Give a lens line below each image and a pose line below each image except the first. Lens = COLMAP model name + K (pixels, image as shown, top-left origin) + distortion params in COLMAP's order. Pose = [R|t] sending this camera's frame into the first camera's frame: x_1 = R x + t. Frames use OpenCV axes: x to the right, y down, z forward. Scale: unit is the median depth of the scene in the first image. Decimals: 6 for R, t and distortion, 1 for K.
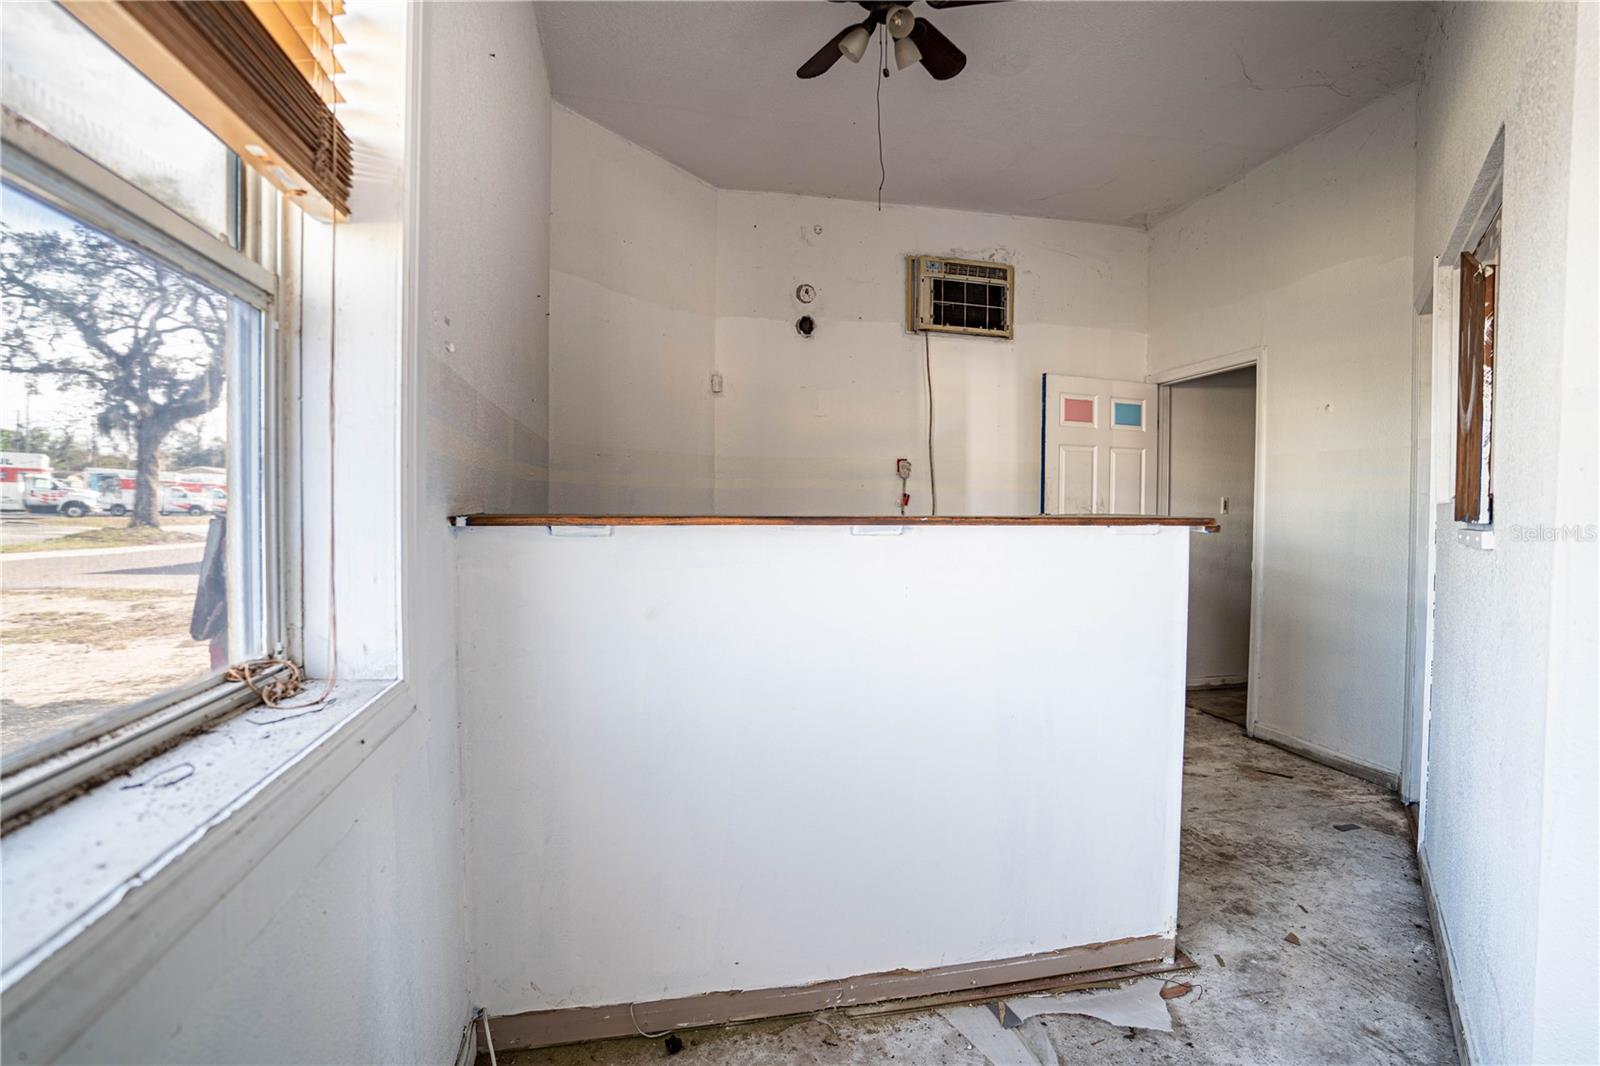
lens RADIAL K [[785.6, 0, 800.0], [0, 785.6, 533.0], [0, 0, 1]] dist [-0.073863, 0.028275]
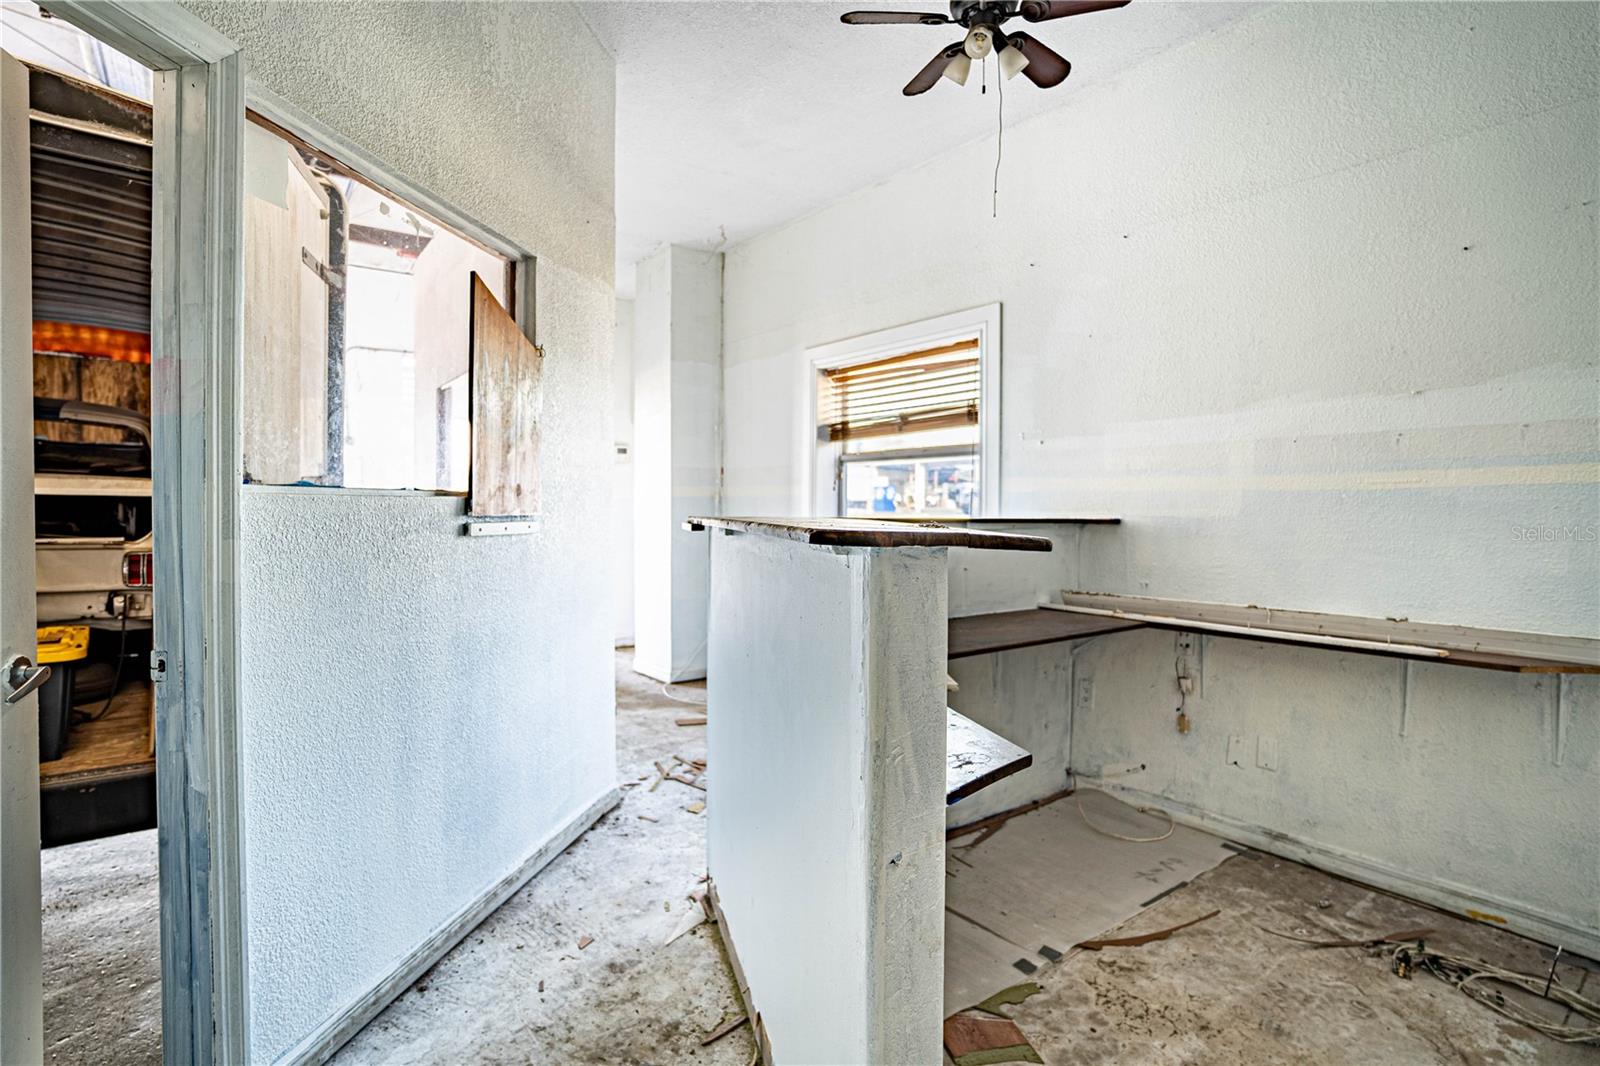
lens RADIAL K [[785.6, 0, 800.0], [0, 785.6, 533.0], [0, 0, 1]] dist [-0.073863, 0.028275]
pose [[-0.901178, -0.002154, -0.433444, 0.807949], [-0.023401, 0.998771, 0.043691, -0.047142], [0.432817, 0.049517, -0.900121, 1.936129]]
